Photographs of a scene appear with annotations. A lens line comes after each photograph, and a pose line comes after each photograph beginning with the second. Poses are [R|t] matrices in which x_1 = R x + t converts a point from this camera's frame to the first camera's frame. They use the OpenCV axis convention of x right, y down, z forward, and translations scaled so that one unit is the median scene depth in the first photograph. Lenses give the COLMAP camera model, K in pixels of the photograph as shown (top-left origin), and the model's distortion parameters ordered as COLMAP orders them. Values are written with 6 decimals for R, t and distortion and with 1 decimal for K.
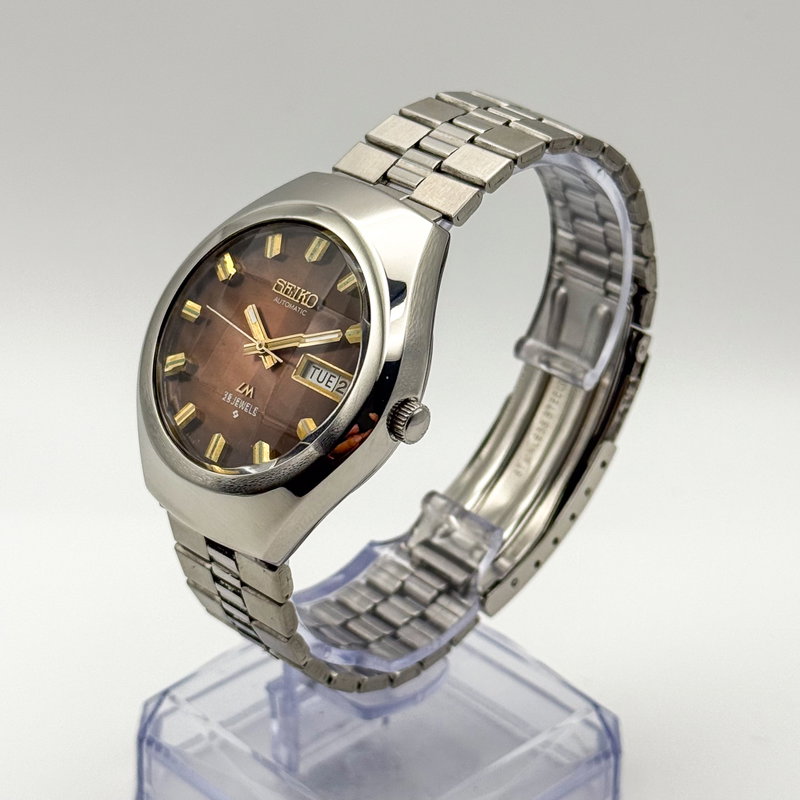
lens RADIAL K [[1769.9, 0, 384.5], [0, 1769.9, 399.6], [0, 0, 1]] dist [0.746782, -0.116145]
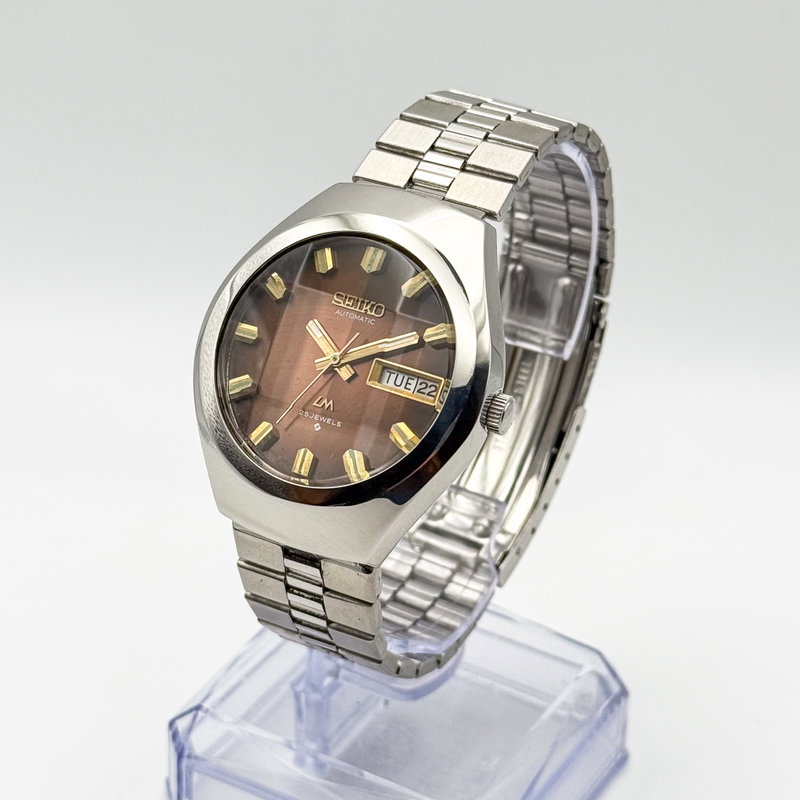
lens RADIAL K [[1769.9, 0, 384.5], [0, 1769.9, 399.6], [0, 0, 1]] dist [0.746782, -0.116145]
pose [[0.970616, -0.123069, 0.206780, -0.234184], [0.118640, 0.992364, 0.033735, -0.034543], [-0.209353, -0.008212, 0.977806, -0.007798]]
